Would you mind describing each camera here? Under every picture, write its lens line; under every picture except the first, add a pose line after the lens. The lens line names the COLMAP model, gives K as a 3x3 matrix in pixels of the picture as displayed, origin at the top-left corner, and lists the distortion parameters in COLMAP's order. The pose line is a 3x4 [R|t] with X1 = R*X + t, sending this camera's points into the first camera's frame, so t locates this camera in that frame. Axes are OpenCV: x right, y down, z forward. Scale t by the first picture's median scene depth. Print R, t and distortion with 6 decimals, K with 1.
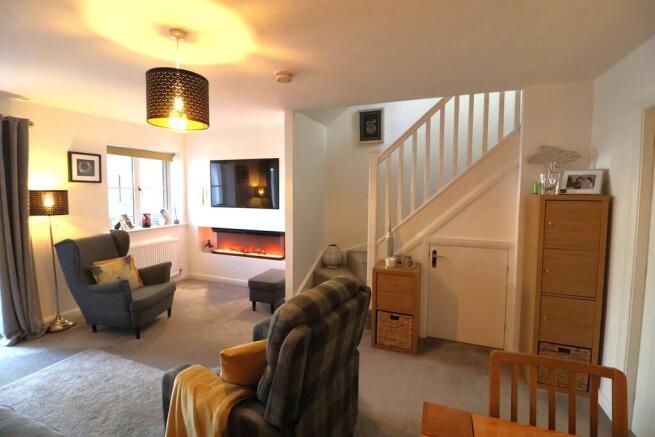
lens RADIAL K [[305.8, 0, 329.5], [0, 305.8, 213.2], [0, 0, 1]] dist [-0.007084, -0.004791]
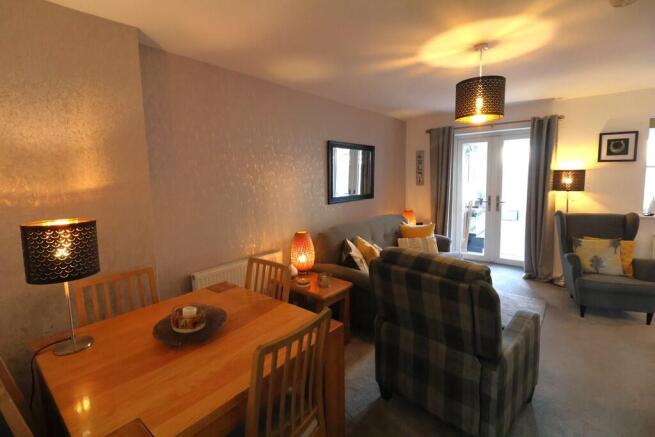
lens RADIAL K [[305.8, 0, 329.5], [0, 305.8, 214.6], [0, 0, 1]] dist [-0.007084, -0.004791]
pose [[-0.273659, 0.124687, -0.953711, 0.470323], [-0.052011, 0.988193, 0.144119, -0.022972], [0.960420, 0.089043, -0.263942, 0.379892]]
